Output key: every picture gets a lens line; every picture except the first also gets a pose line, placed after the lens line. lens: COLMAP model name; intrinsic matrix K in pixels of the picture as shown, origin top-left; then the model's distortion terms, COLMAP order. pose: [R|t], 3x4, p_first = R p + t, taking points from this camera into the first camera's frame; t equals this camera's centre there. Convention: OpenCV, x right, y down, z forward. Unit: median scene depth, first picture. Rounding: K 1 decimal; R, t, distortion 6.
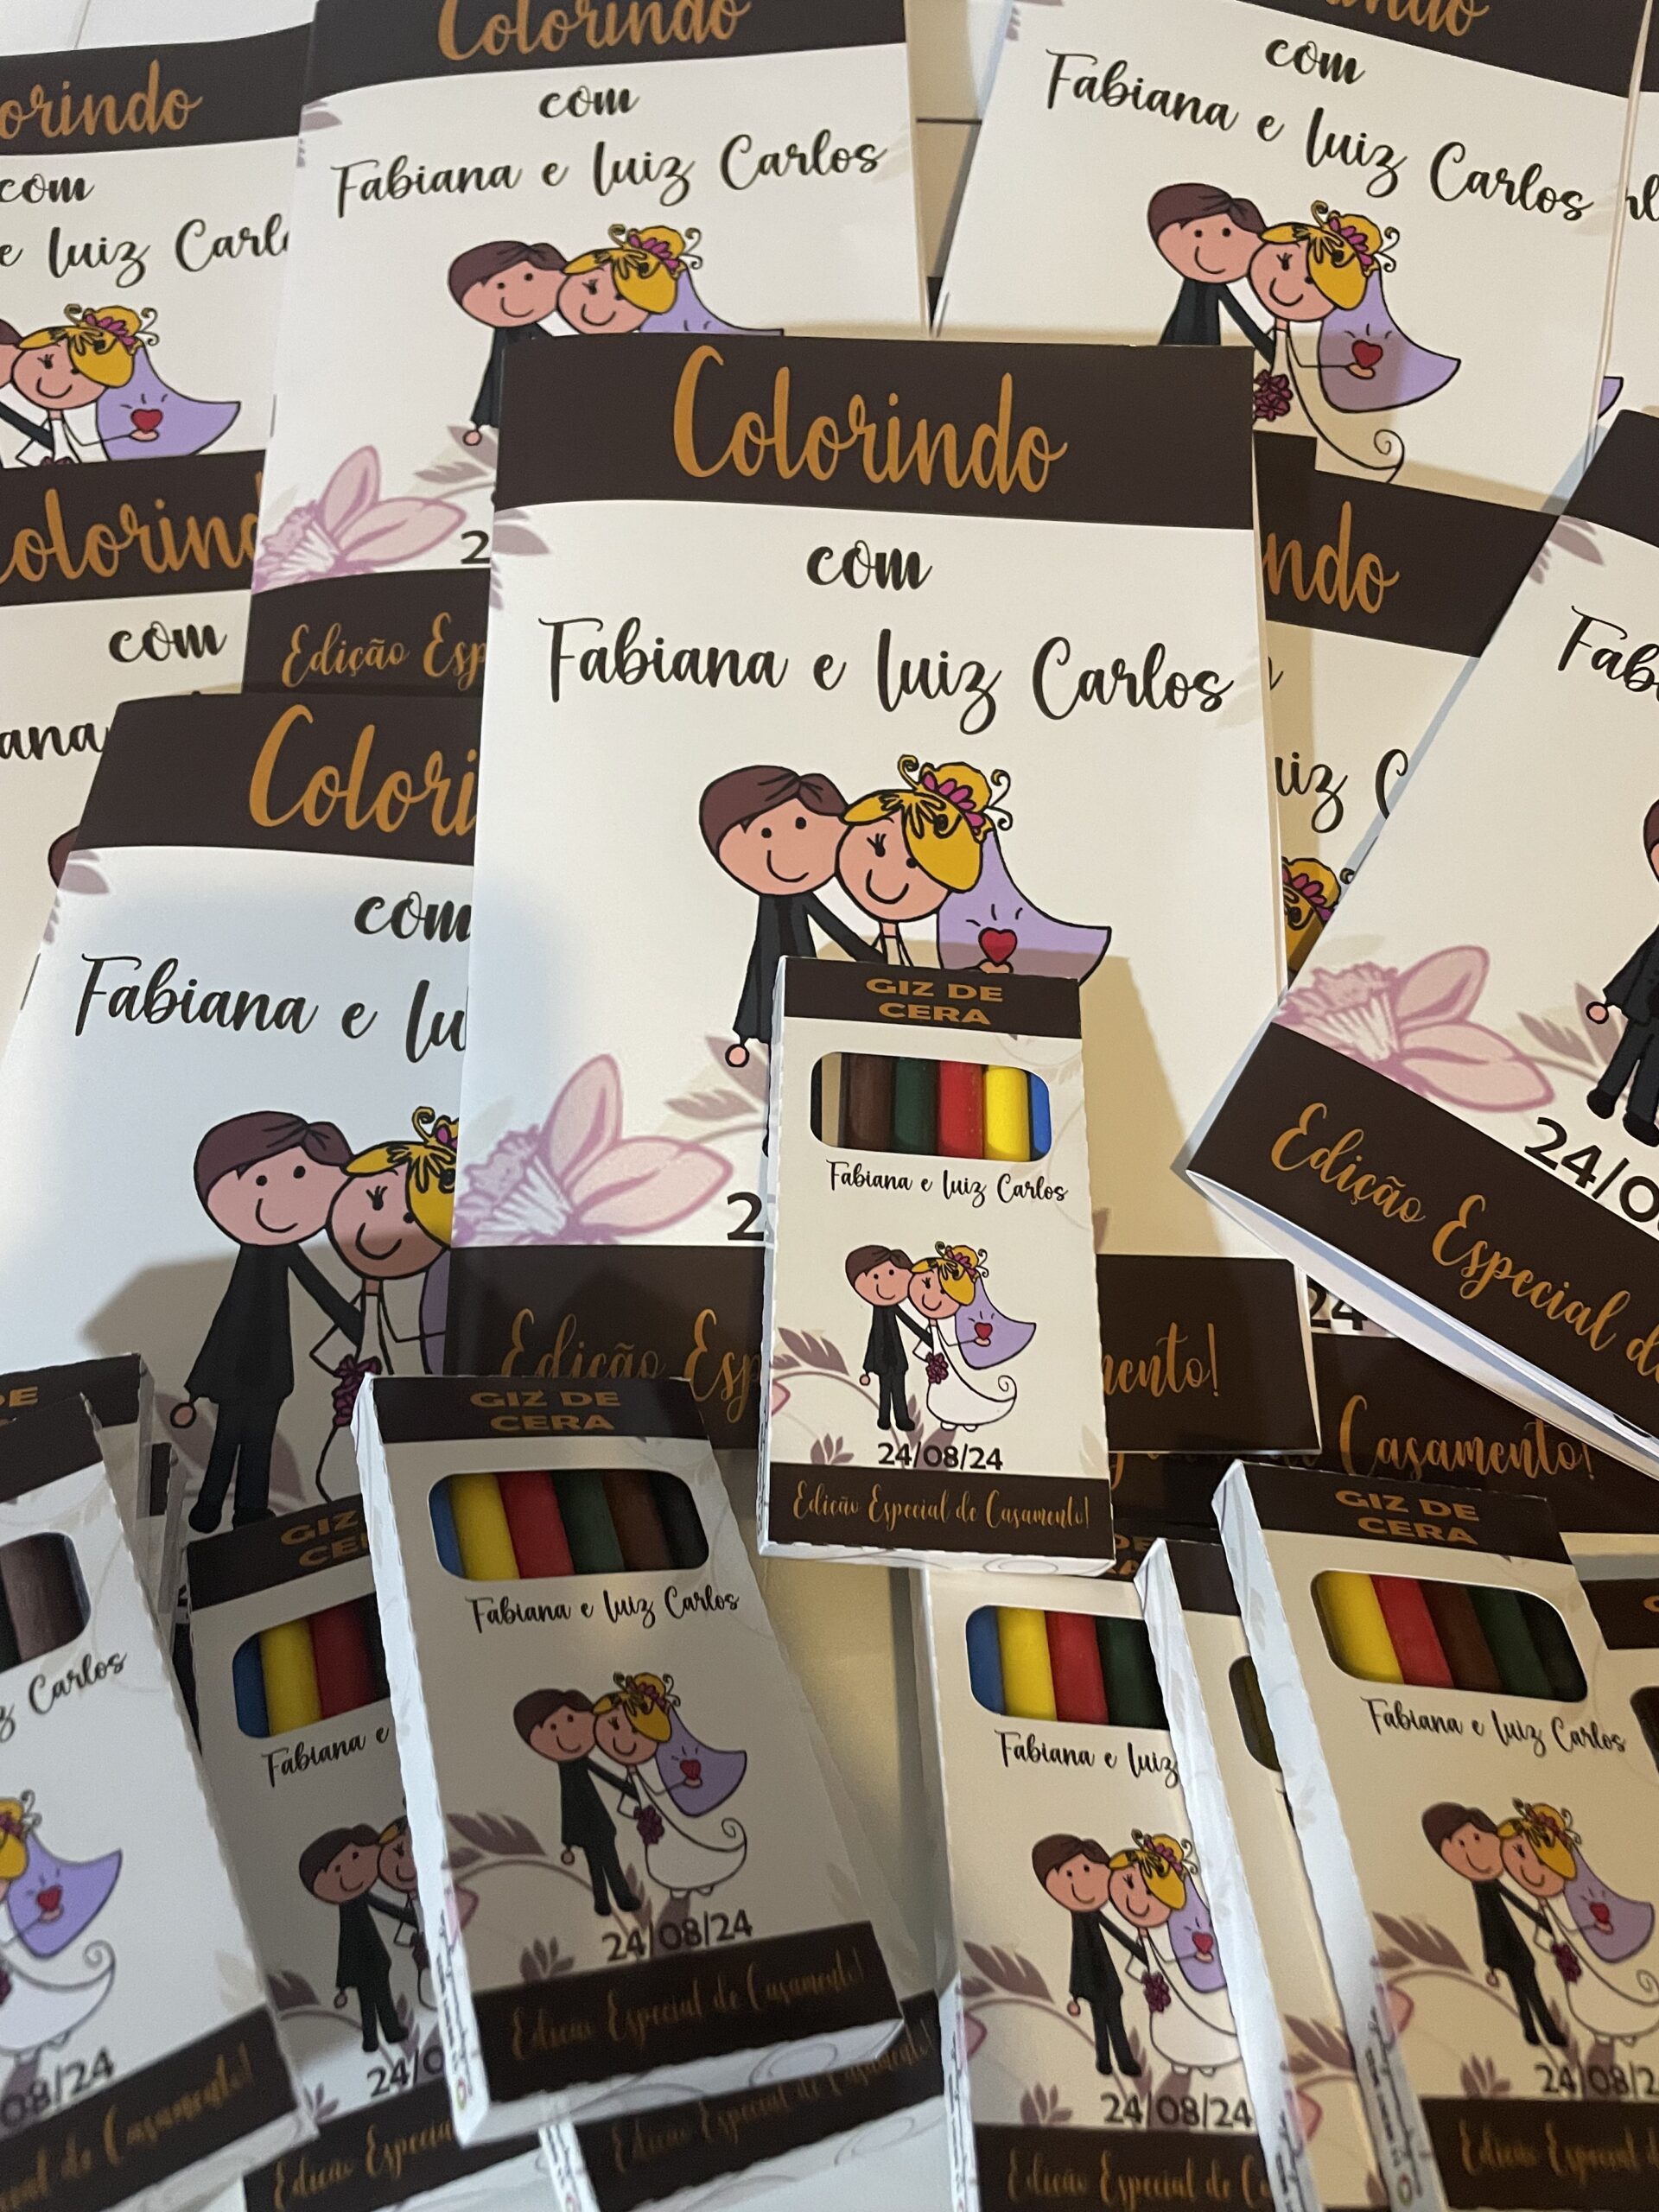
lens RADIAL K [[1647.2, 0, 829.5], [0, 1647.2, 1106.0], [0, 0, 1]] dist [0.079129, -0.138677]
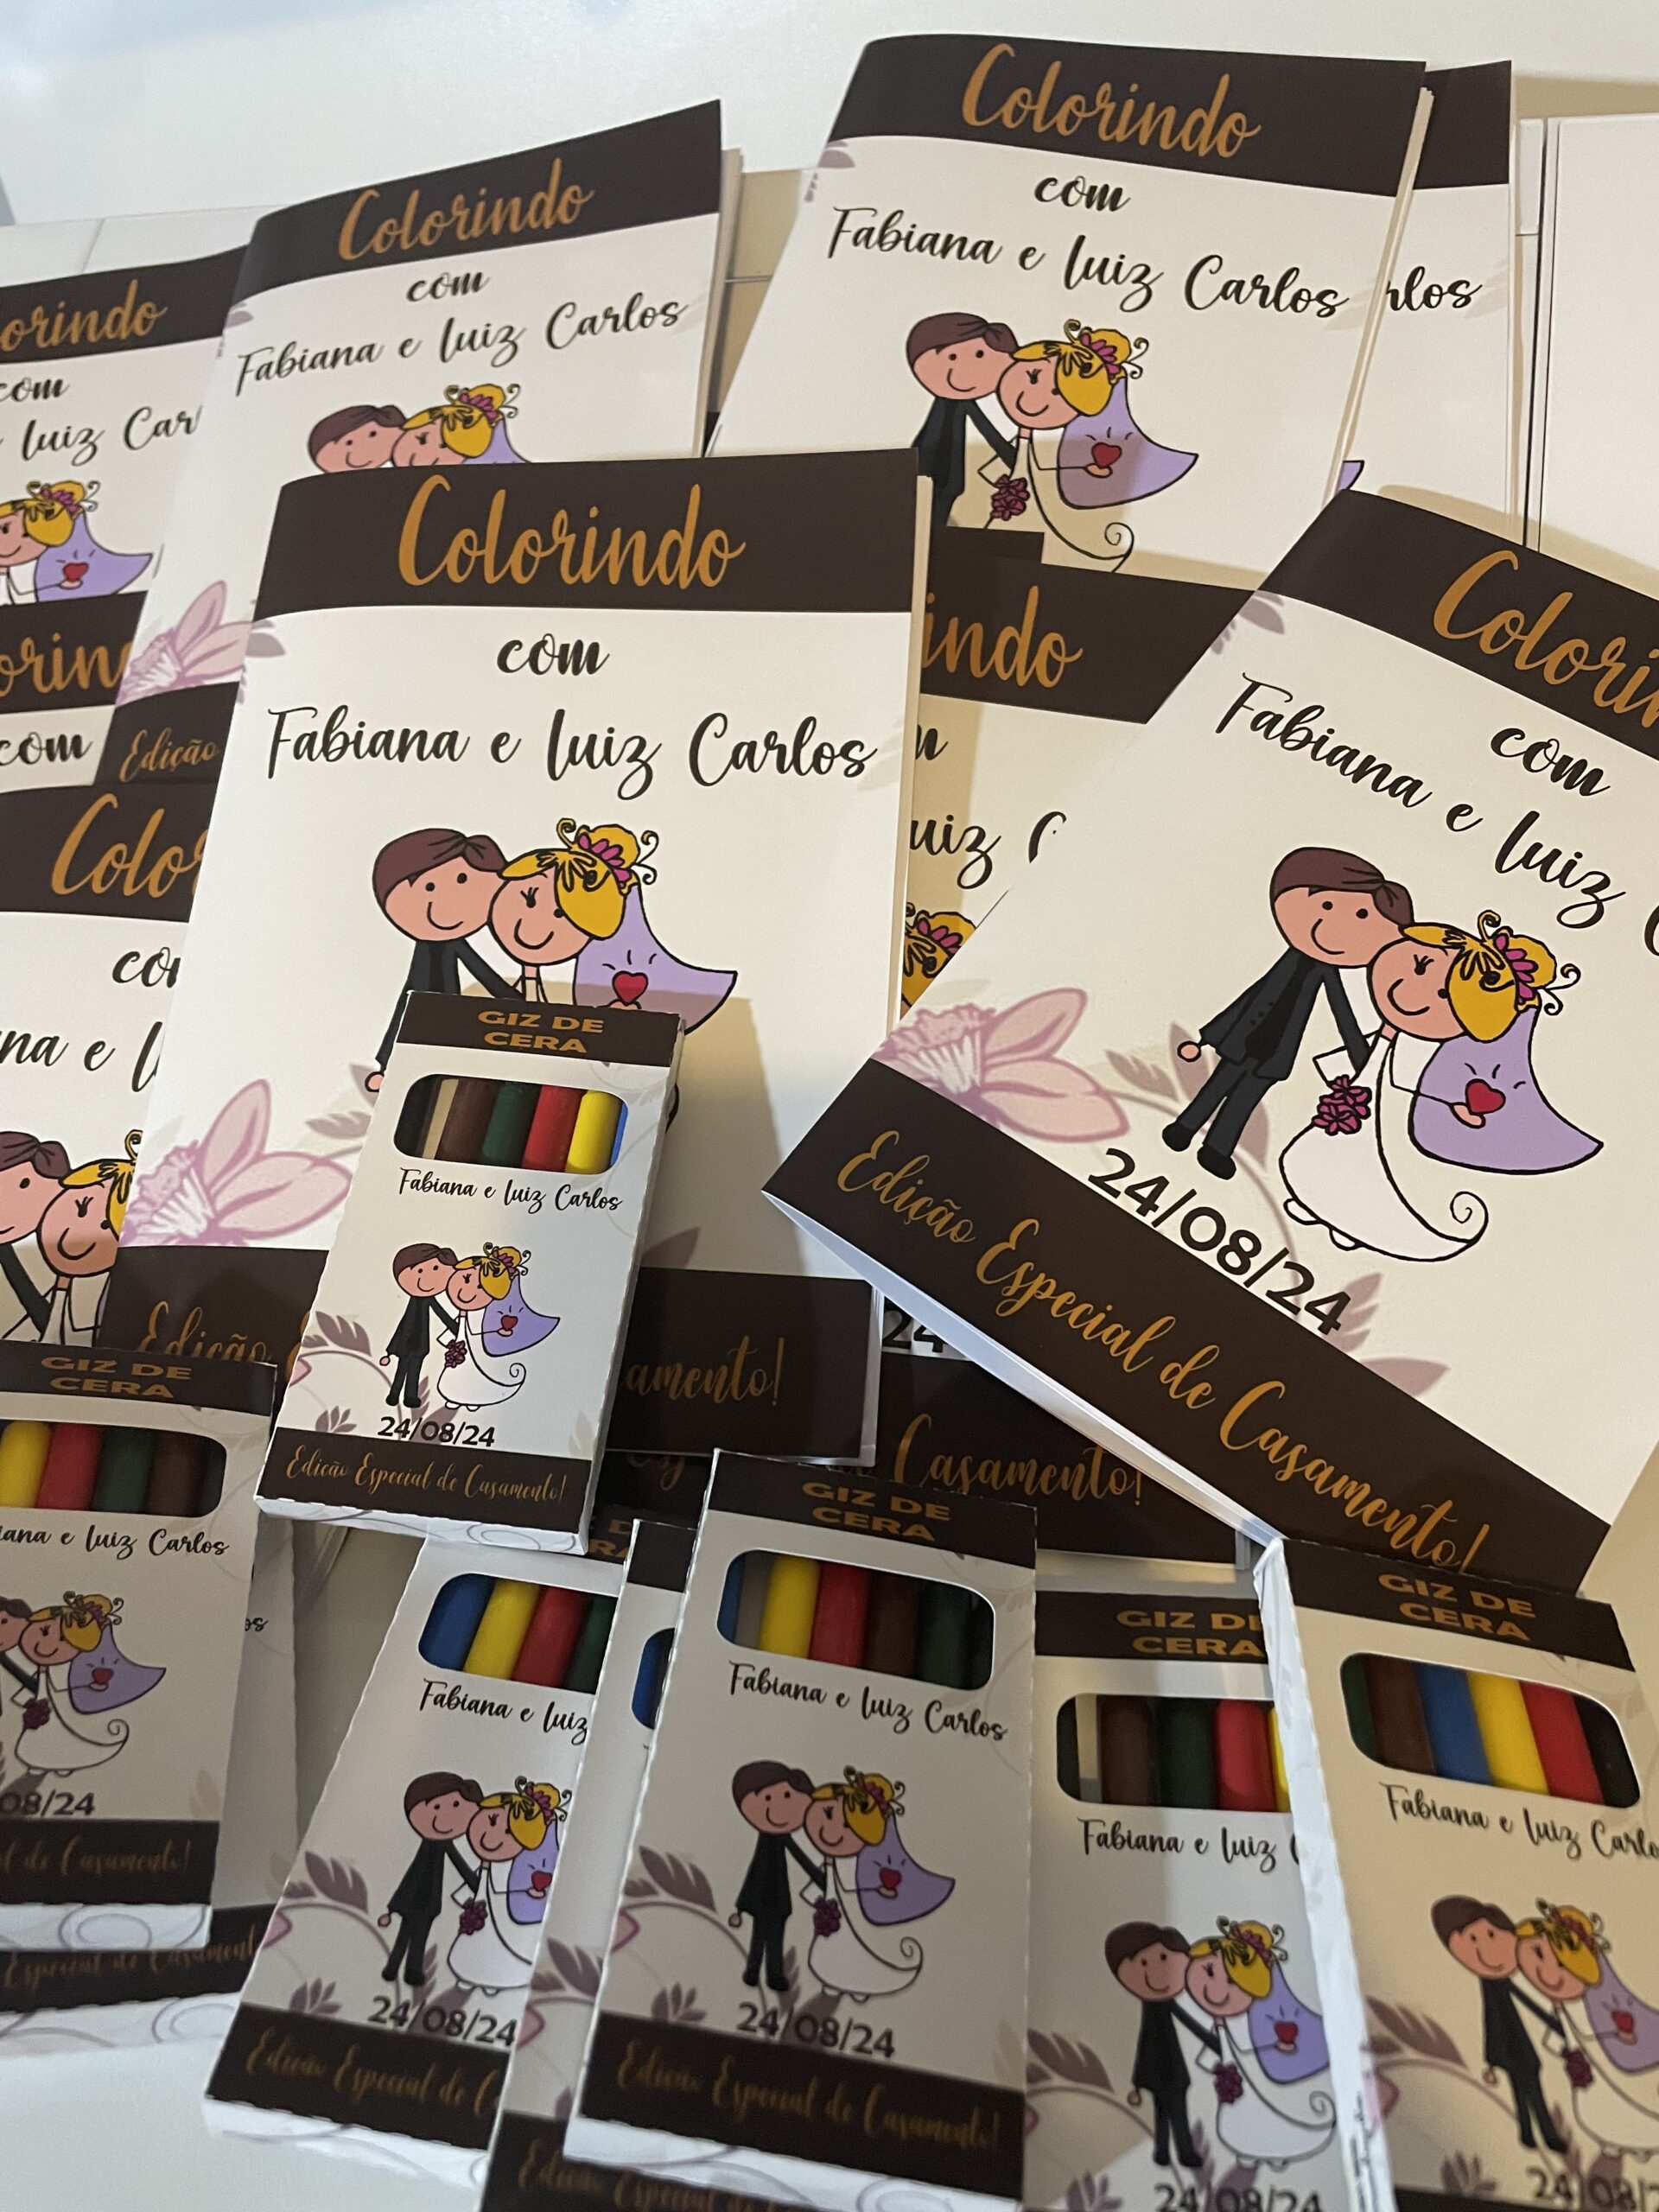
lens RADIAL K [[1639.5, 0, 803.5], [0, 1639.5, 1103.7], [0, 0, 1]] dist [0.104979, -0.220619]
pose [[0.984260, 0.009787, -0.176454, 0.406044], [-0.026367, 0.995422, -0.091865, 0.075232], [0.174747, 0.095072, 0.980013, -0.032147]]
